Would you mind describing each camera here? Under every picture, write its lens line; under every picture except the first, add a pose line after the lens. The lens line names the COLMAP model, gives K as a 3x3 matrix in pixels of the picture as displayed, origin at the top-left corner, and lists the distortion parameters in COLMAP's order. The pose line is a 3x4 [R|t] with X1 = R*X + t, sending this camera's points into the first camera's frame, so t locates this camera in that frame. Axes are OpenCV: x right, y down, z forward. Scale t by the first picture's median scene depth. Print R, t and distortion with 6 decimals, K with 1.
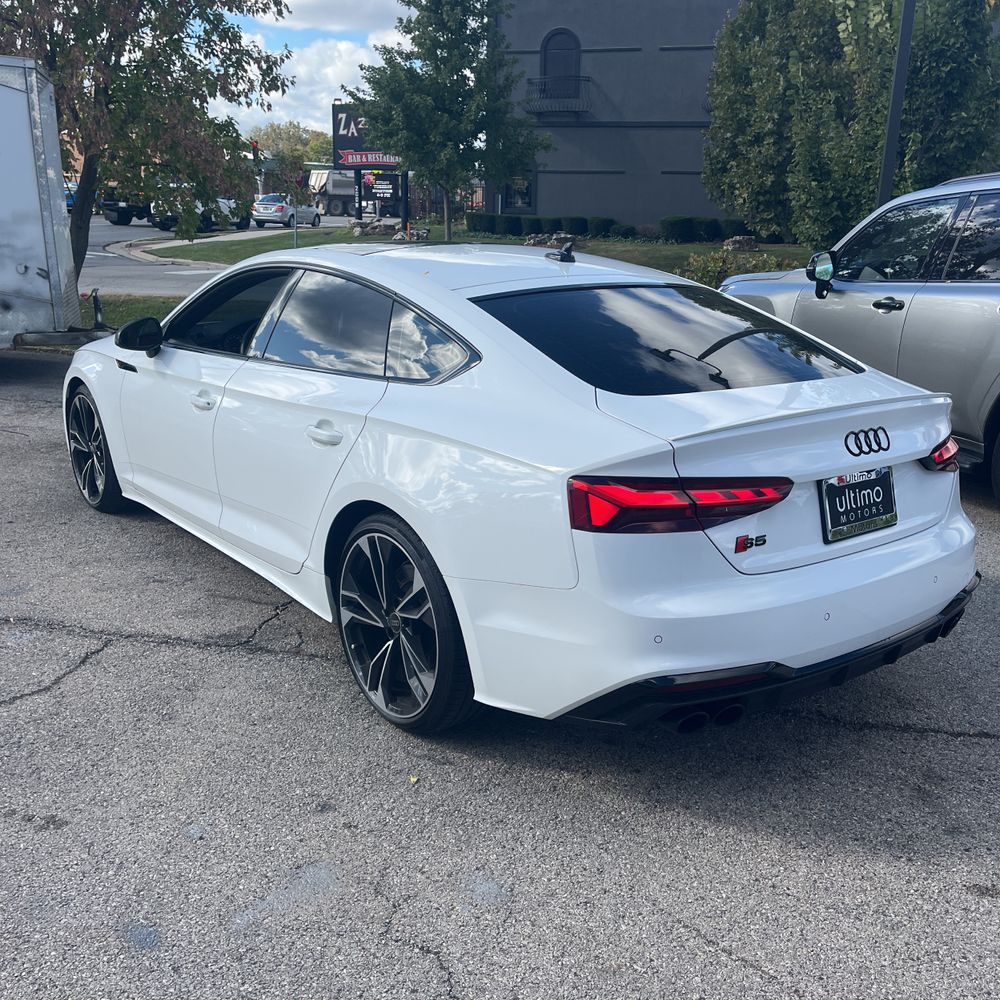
lens RADIAL K [[1003.7, 0, 500.0], [0, 1003.7, 500.0], [0, 0, 1]] dist [0.091781, -0.101534]
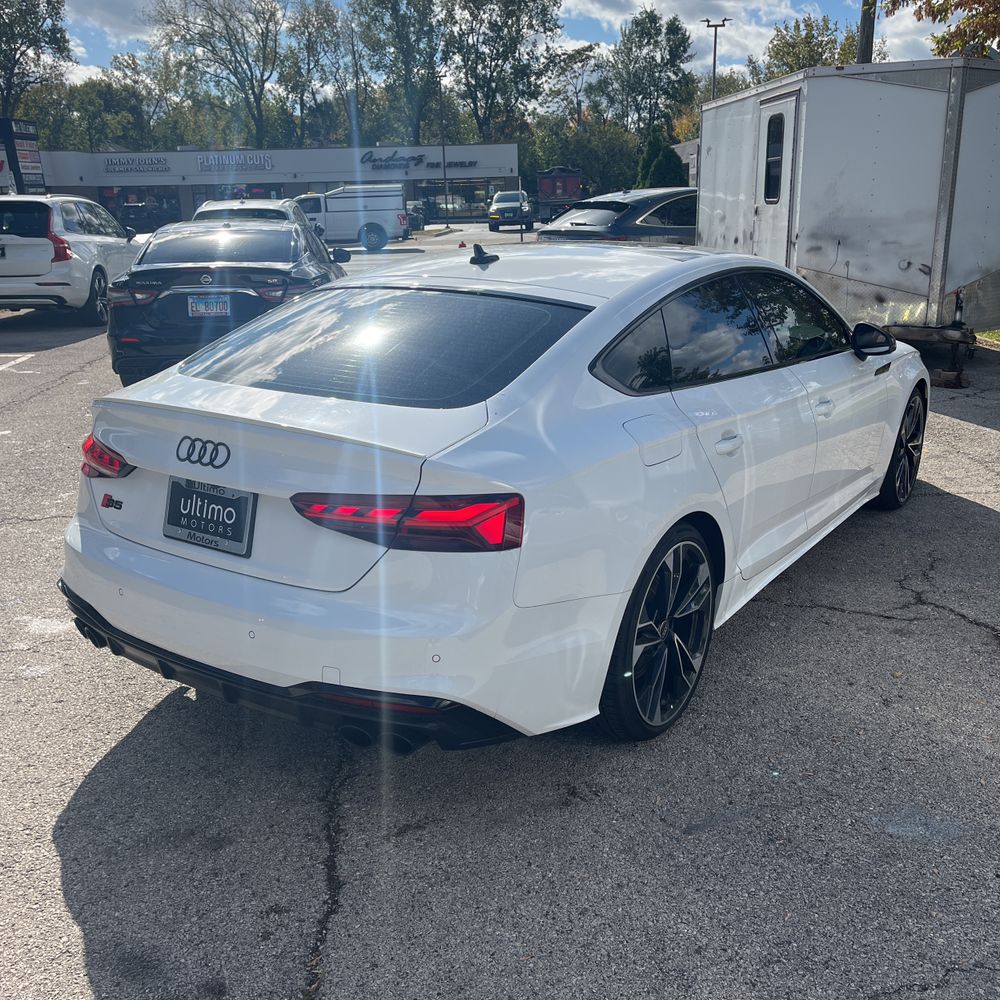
lens RADIAL K [[1021.1, 0, 518.4], [0, 1021.1, 498.6], [0, 0, 1]] dist [0.051222, -0.002691]
pose [[0.311155, 0.243308, -0.918686, 1.339043], [-0.242200, 0.955055, 0.170907, -0.250568], [0.918979, 0.169327, 0.356099, 0.918122]]
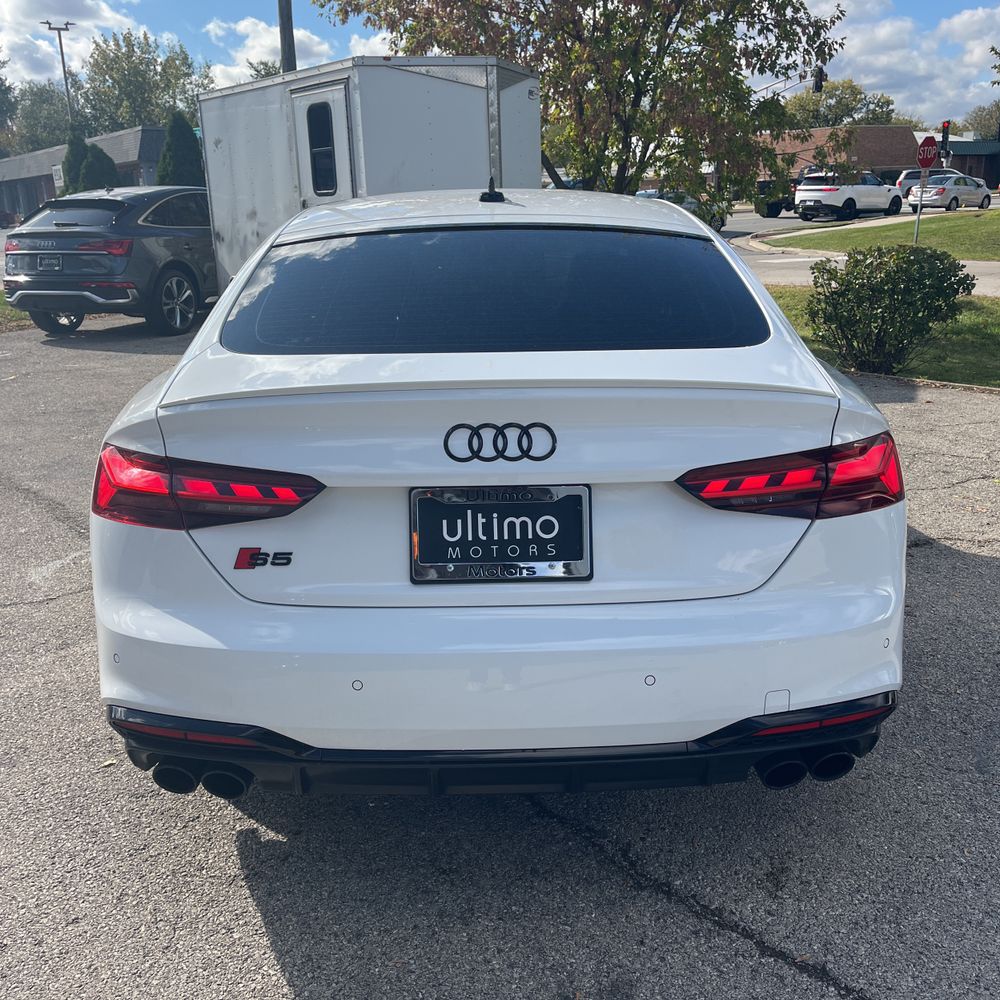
lens RADIAL K [[1003.7, 0, 500.0], [0, 1003.7, 500.0], [0, 0, 1]] dist [0.091781, -0.101534]
pose [[0.794795, 0.128373, -0.593145, 0.738834], [-0.125342, 0.991022, 0.046530, -0.050087], [0.593793, 0.037364, 0.803750, 0.469505]]
